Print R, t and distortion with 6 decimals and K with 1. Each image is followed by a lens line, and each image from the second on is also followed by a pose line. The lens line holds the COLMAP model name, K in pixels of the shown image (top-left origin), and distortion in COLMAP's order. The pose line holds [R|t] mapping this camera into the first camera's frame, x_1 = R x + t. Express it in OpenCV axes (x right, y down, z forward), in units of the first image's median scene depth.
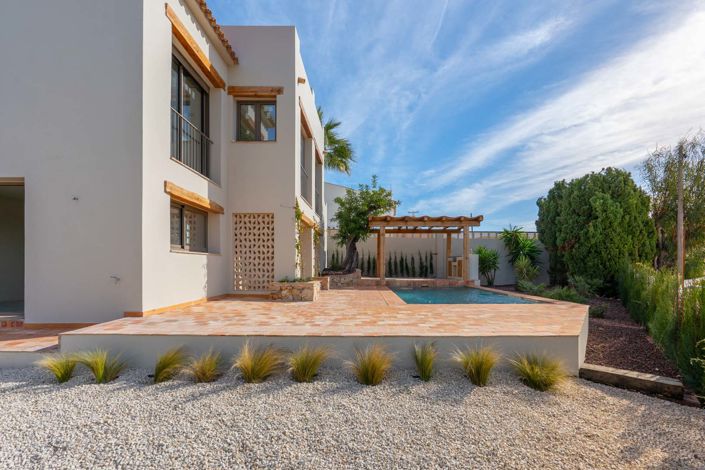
lens RADIAL K [[327.1, 0, 356.4], [0, 327.1, 259.6], [0, 0, 1]] dist [-0.010553, 0.003247]
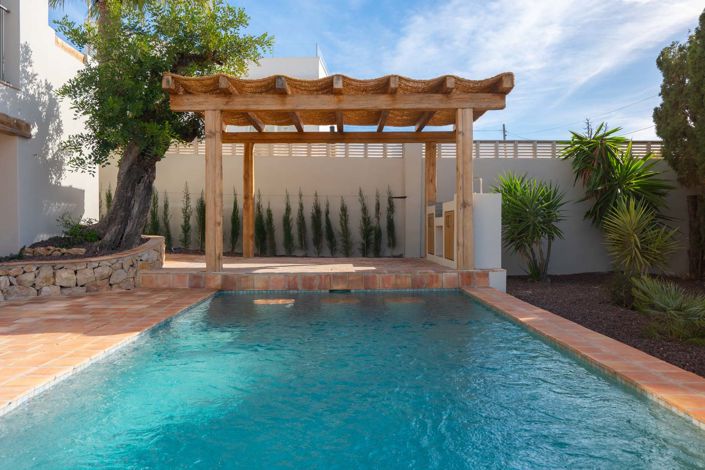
lens RADIAL K [[530.1, 0, 349.0], [0, 530.1, 216.6], [0, 0, 1]] dist [0.023495, -0.010358]
pose [[0.999243, -0.004172, 0.038677, 0.163767], [0.004181, 0.999991, -0.000153, 0.006006], [-0.038676, 0.000315, 0.999252, 0.383421]]
